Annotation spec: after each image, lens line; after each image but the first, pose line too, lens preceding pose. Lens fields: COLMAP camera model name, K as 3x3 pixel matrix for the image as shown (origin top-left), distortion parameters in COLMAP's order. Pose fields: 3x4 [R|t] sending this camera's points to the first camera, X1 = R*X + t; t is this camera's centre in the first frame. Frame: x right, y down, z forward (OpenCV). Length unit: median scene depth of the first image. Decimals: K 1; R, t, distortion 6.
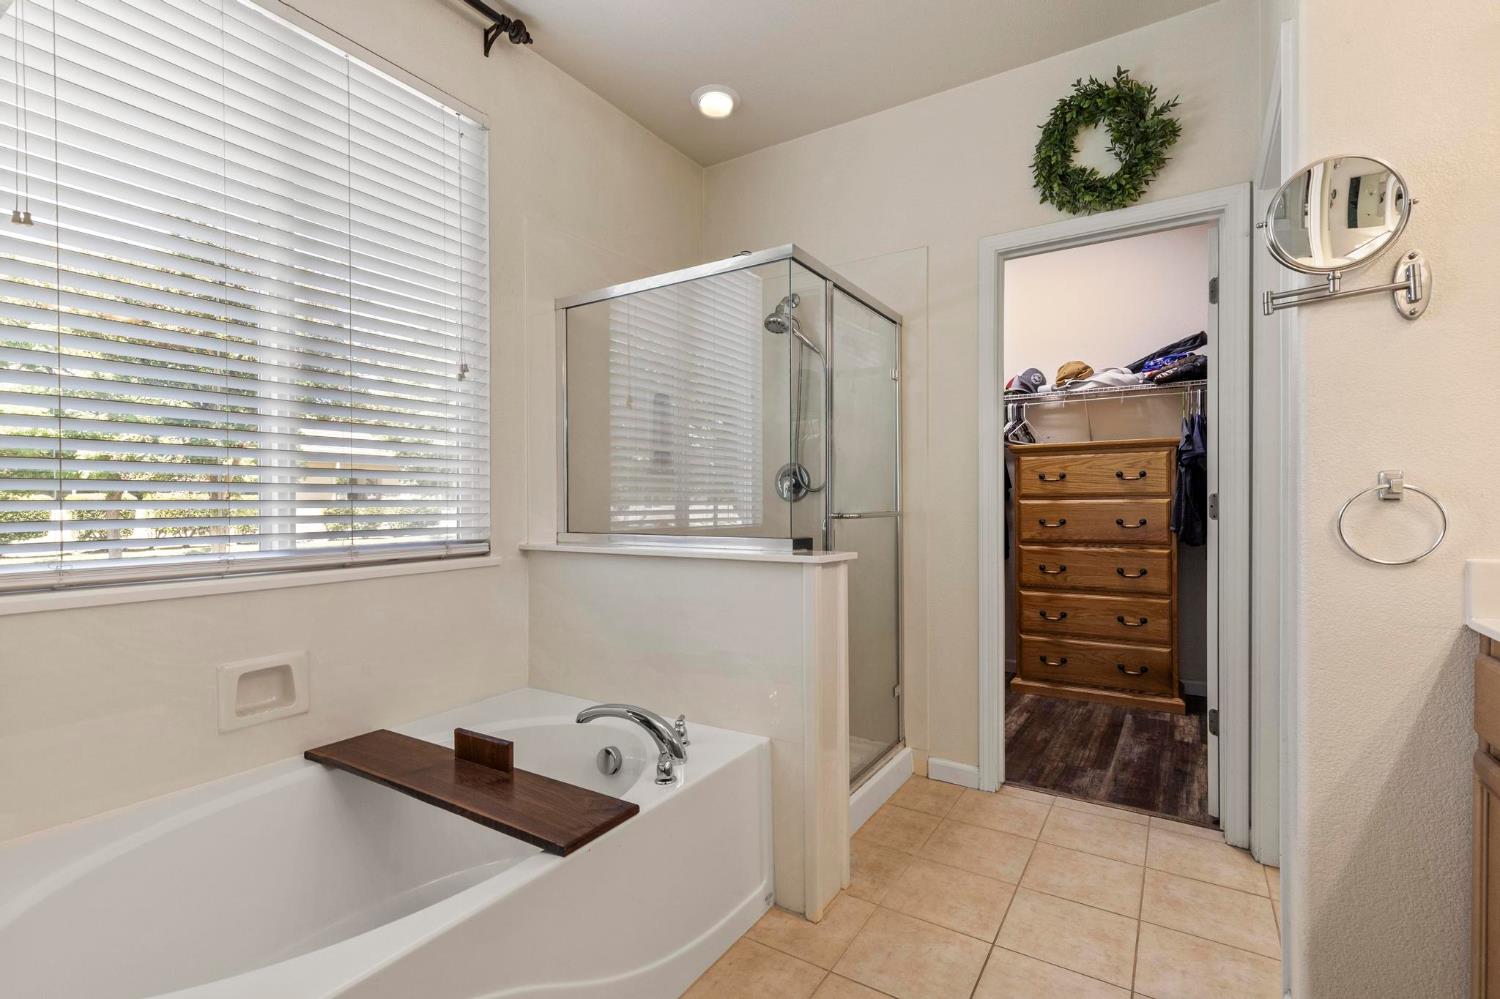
lens RADIAL K [[675.3, 0, 759.6], [0, 675.3, 501.8], [0, 0, 1]] dist [0.008376, 0.000722]
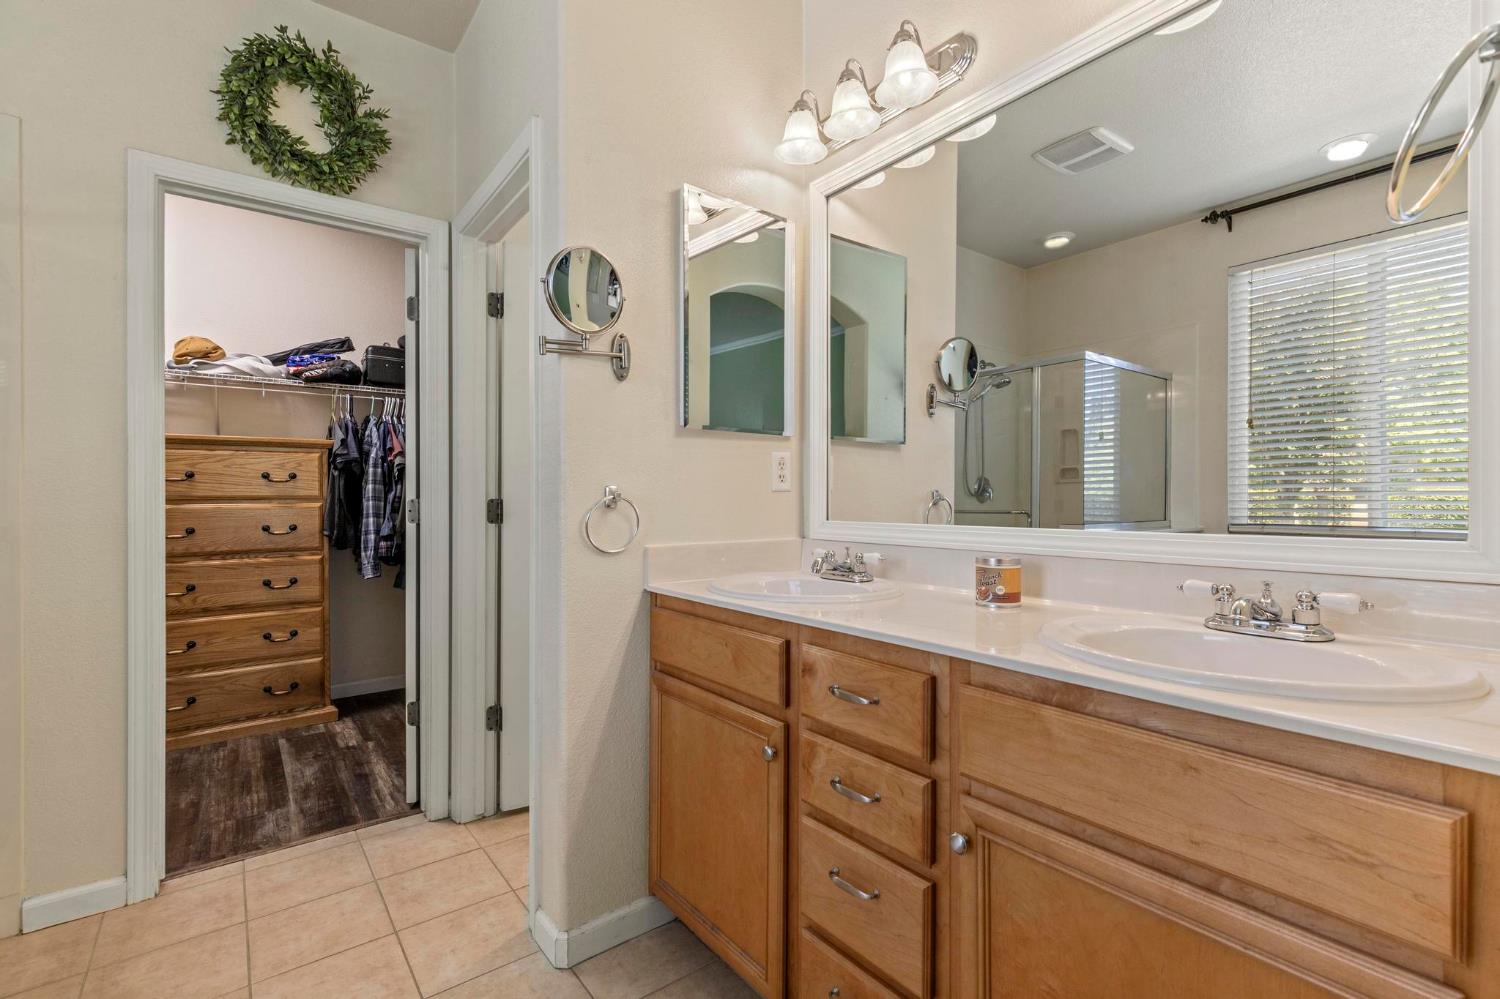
lens RADIAL K [[675.3, 0, 759.6], [0, 675.3, 501.8], [0, 0, 1]] dist [0.008376, 0.000722]
pose [[0.352499, -0.003229, 0.935807, -0.103525], [0.004280, 0.999989, 0.001838, -0.005926], [-0.935802, 0.003357, 0.352509, 0.089578]]
